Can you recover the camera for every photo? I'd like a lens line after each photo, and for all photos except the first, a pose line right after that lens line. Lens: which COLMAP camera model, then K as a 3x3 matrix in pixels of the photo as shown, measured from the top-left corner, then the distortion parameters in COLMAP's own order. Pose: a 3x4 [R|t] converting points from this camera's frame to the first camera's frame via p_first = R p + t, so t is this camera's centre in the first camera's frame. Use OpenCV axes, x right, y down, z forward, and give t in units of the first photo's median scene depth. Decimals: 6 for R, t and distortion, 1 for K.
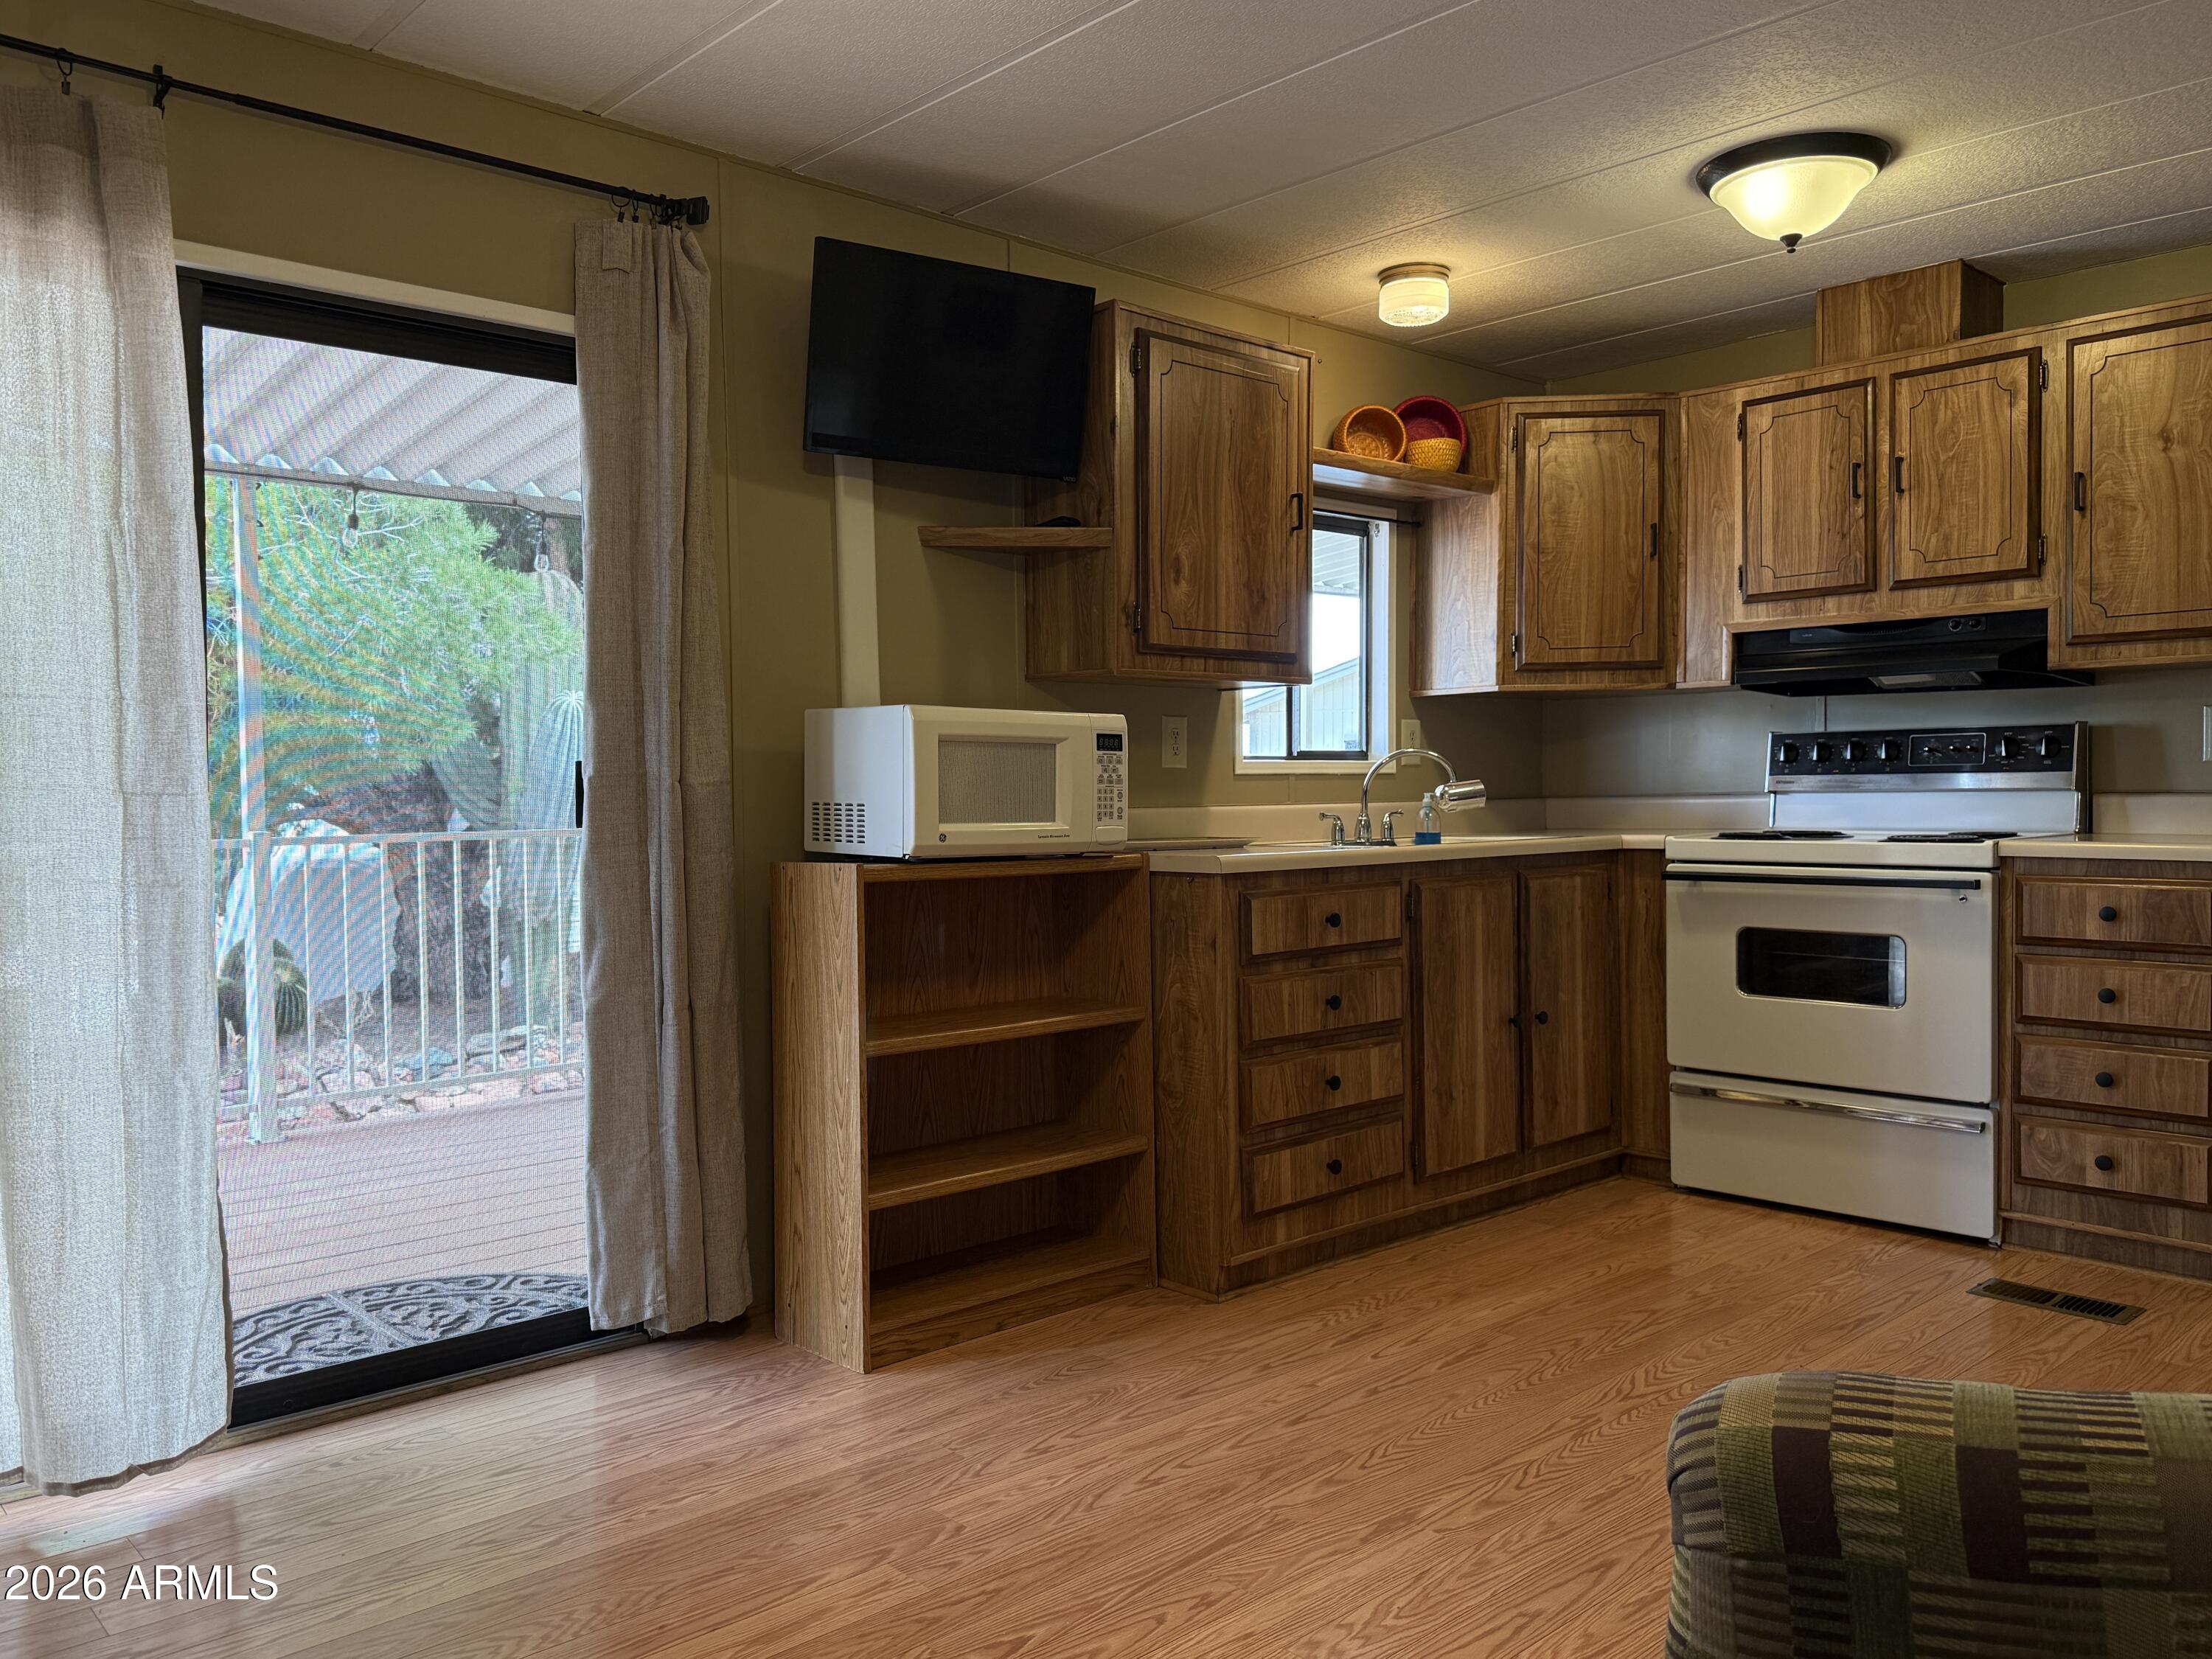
lens RADIAL K [[1685.1, 0, 1106.0], [0, 1685.1, 829.5], [0, 0, 1]] dist [0.202583, -0.207045]
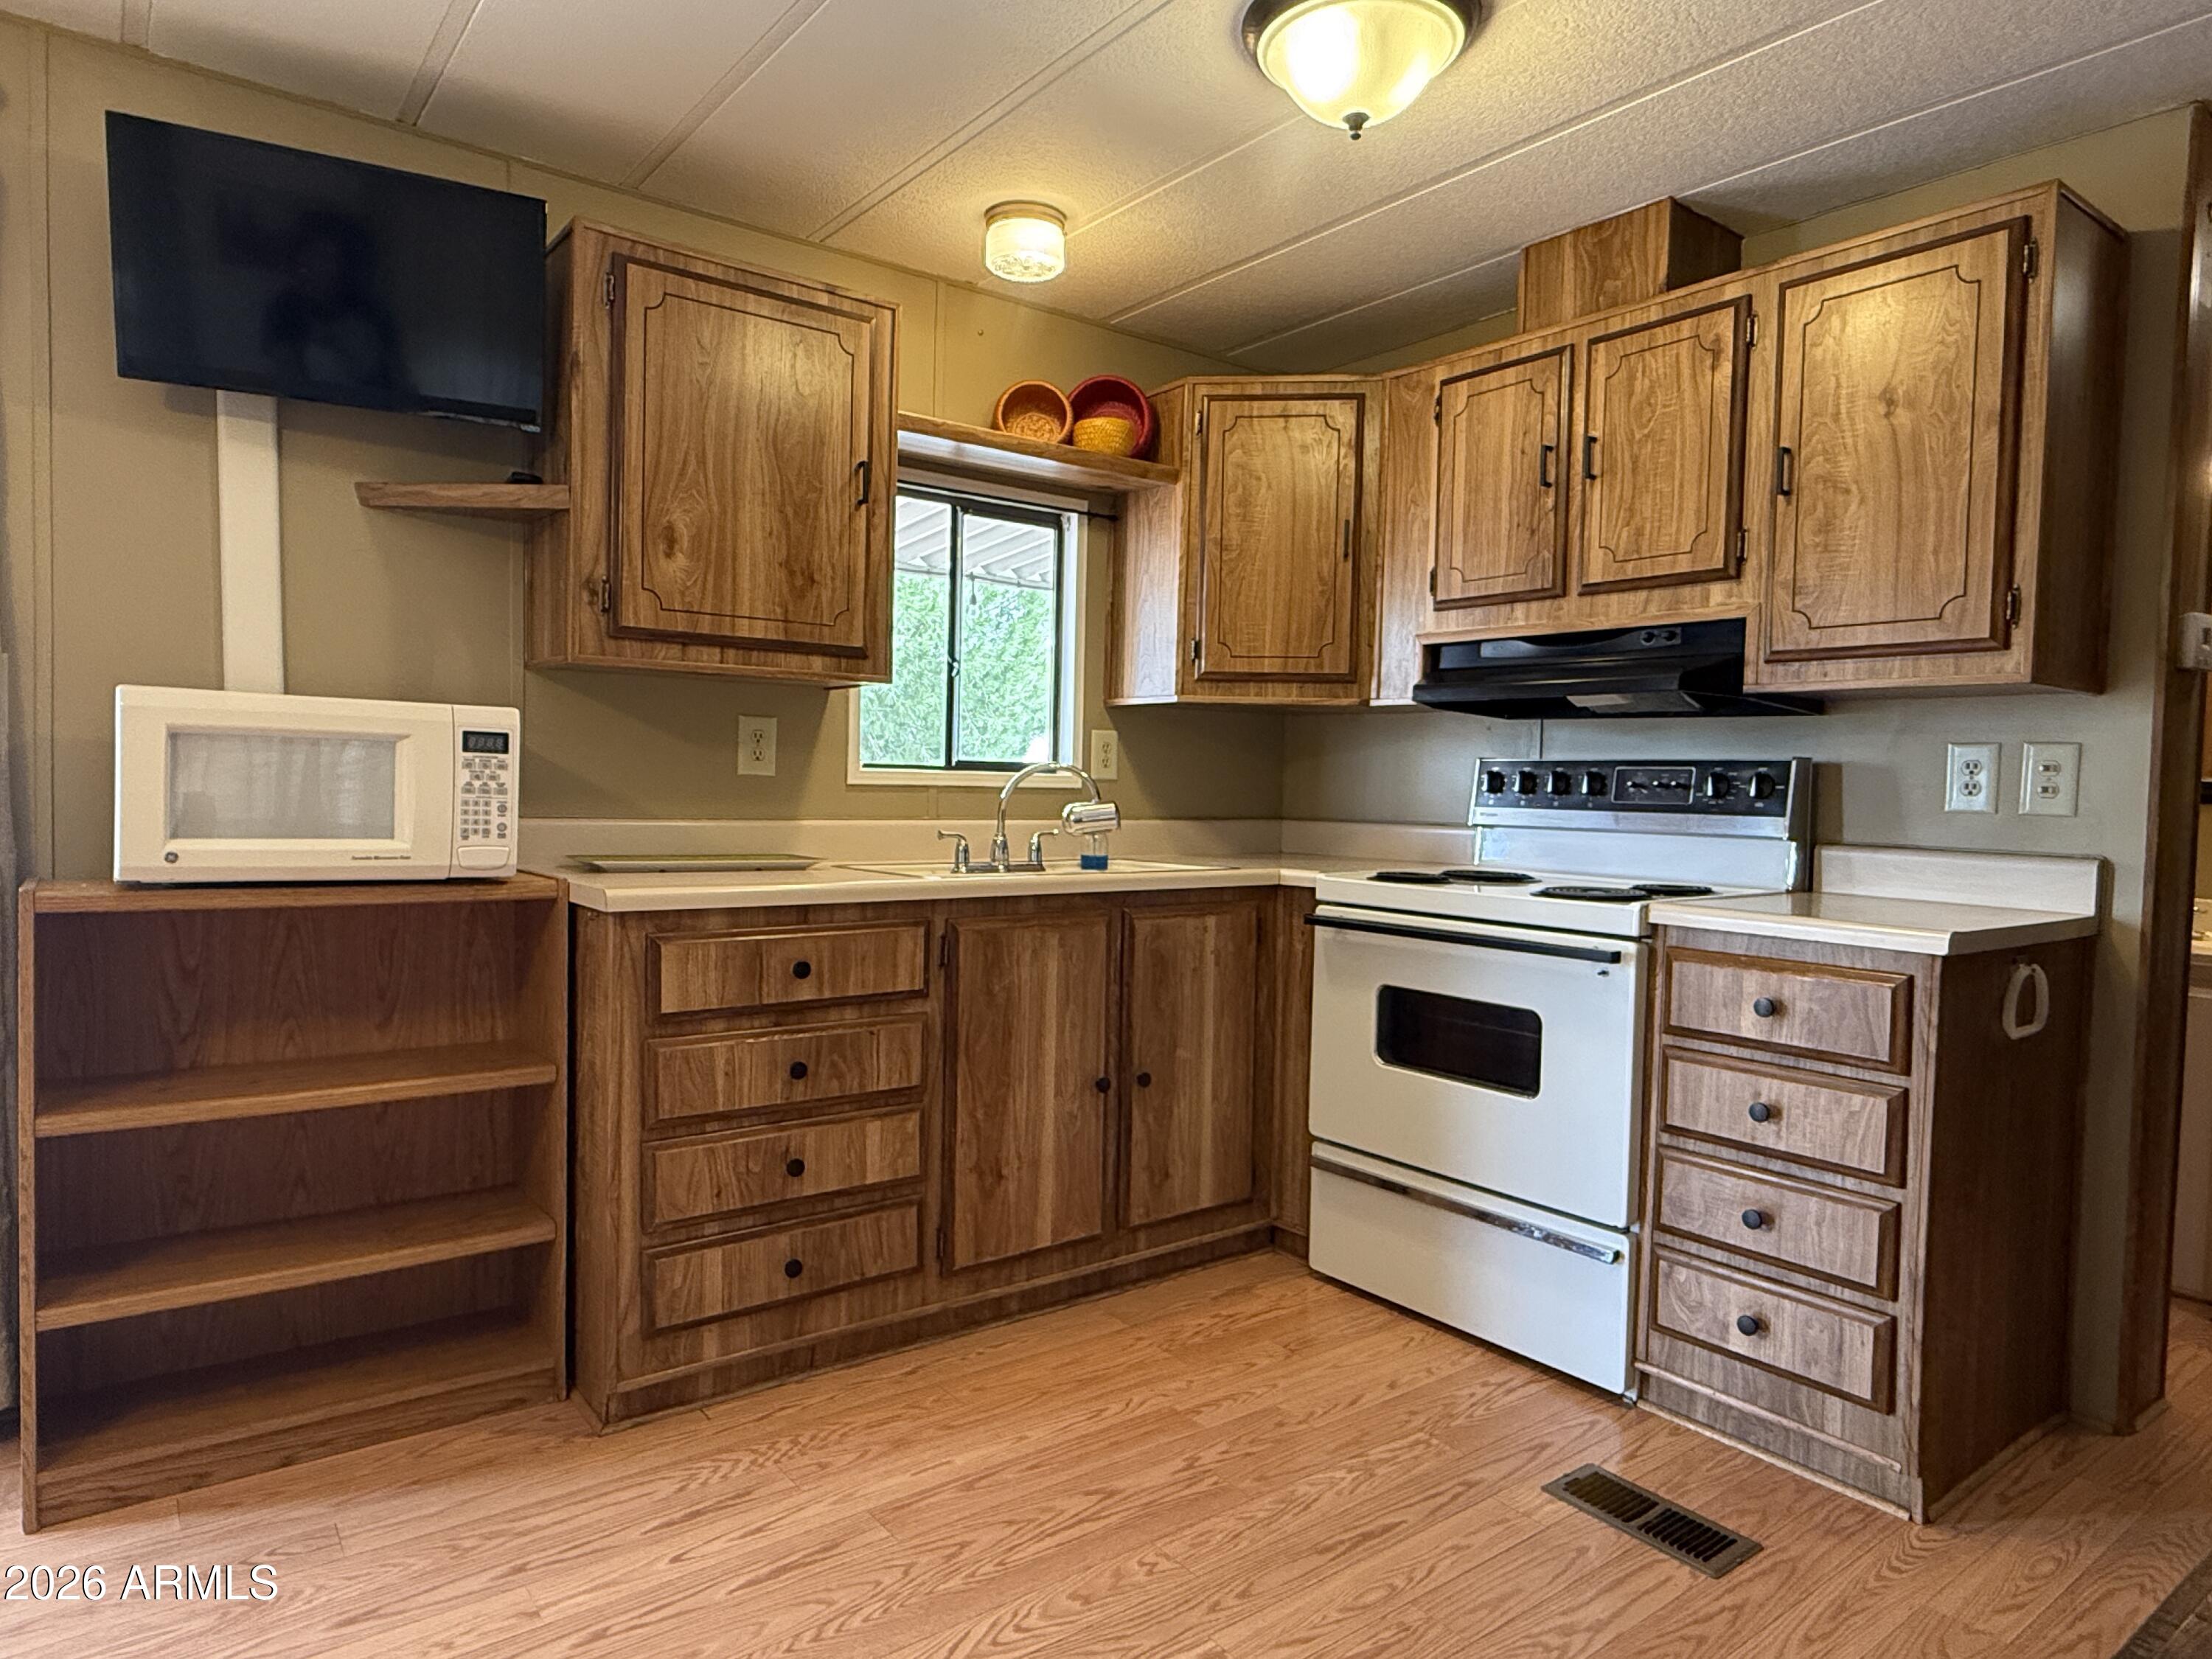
lens RADIAL K [[1293.2, 0, 1106.0], [0, 1293.2, 829.5], [0, 0, 1]] dist [0.062252, -0.042247]
pose [[0.991457, 0.038506, -0.124620, 0.327496], [-0.036818, 0.999197, 0.015825, -0.027065], [0.125130, -0.011102, 0.992078, 0.365639]]
